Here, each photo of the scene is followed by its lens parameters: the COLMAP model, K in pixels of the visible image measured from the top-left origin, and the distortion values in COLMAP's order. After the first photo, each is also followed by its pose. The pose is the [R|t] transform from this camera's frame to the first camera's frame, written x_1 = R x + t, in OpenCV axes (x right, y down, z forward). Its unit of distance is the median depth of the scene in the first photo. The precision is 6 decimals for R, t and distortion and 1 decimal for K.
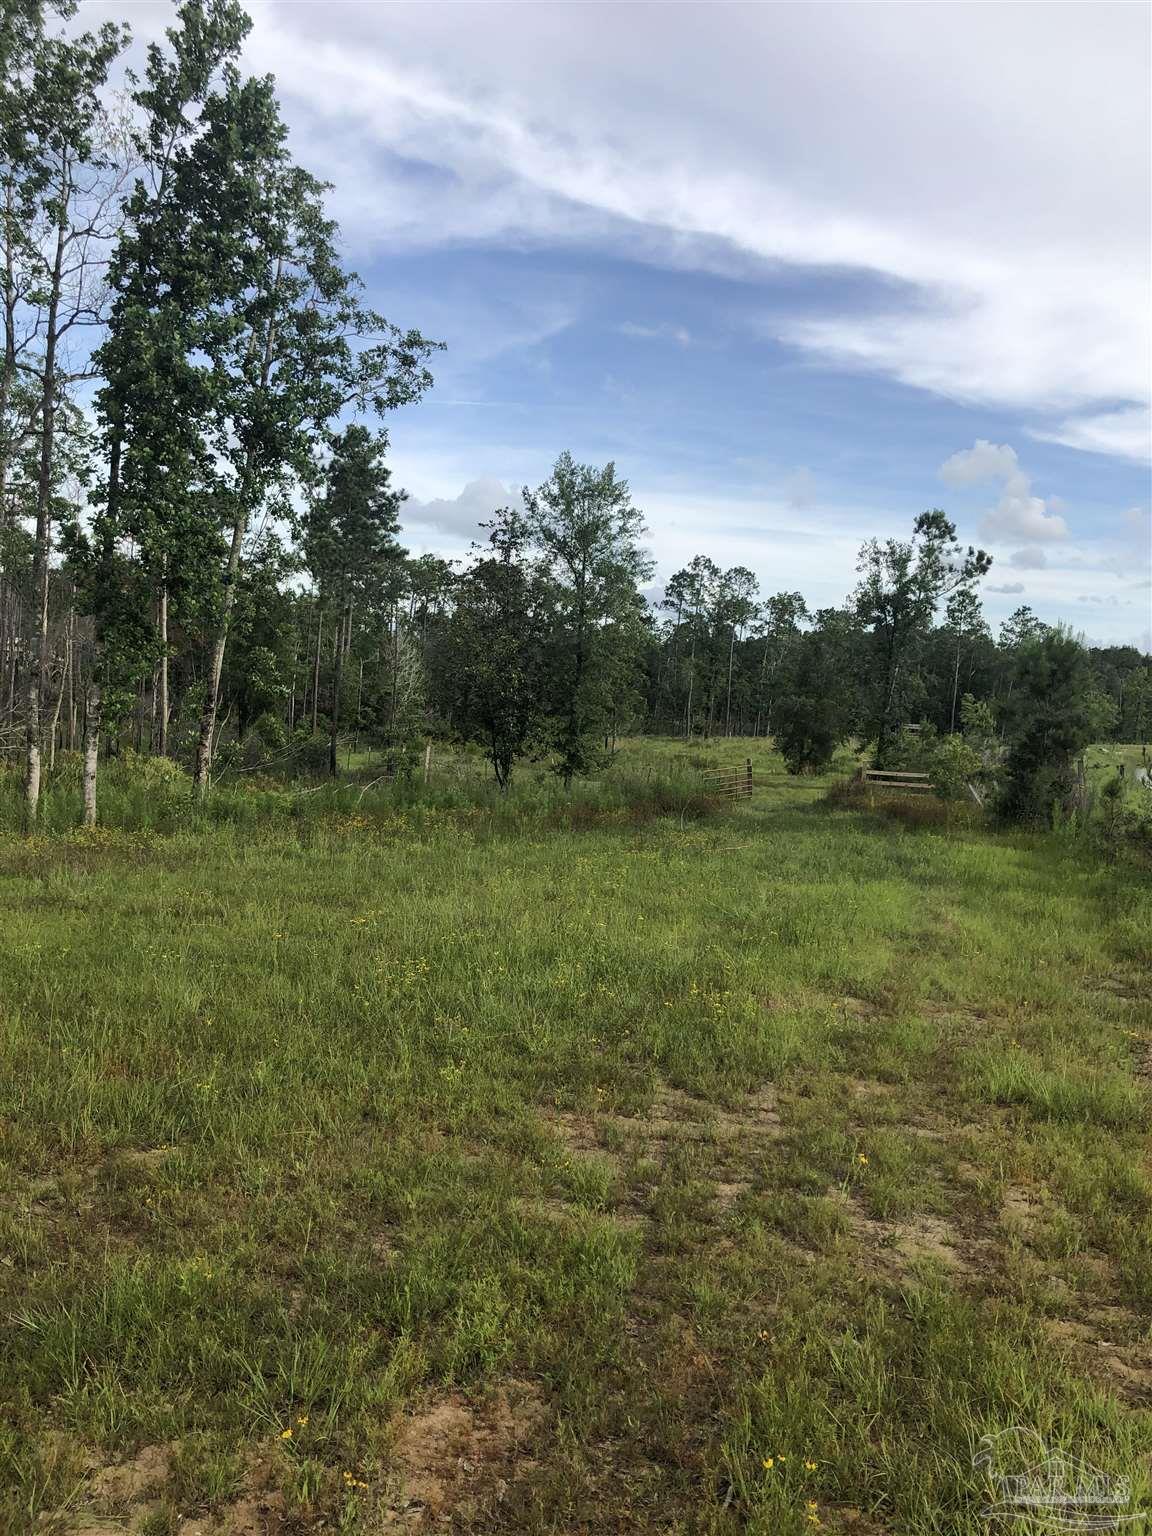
lens RADIAL K [[1255.7, 0, 585.0], [0, 1255.7, 781.6], [0, 0, 1]] dist [0.022904, -0.037767]
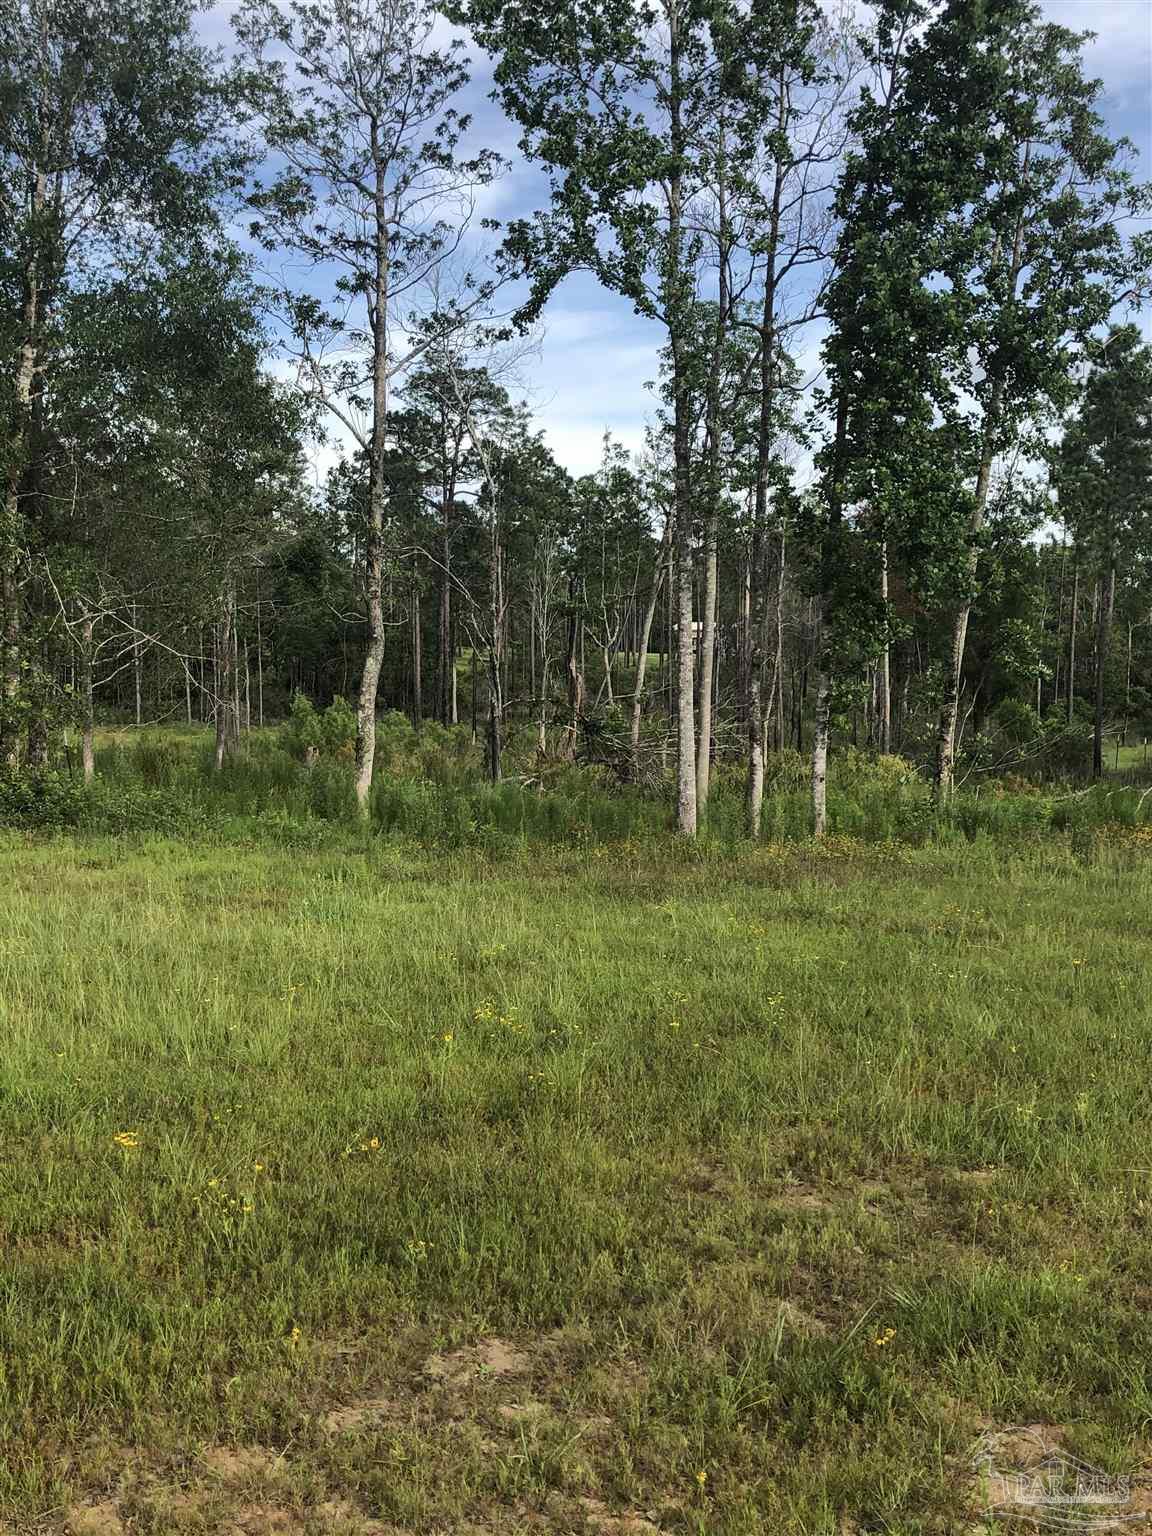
lens RADIAL K [[1665.2, 0, 475.7], [0, 1665.2, 753.5], [0, 0, 1]] dist [-0.004104, 0.000000]
pose [[0.861511, -0.014126, -0.507542, -0.011409], [0.004210, 0.999777, -0.020679, 0.001406], [0.507721, 0.015678, 0.861379, -0.110209]]
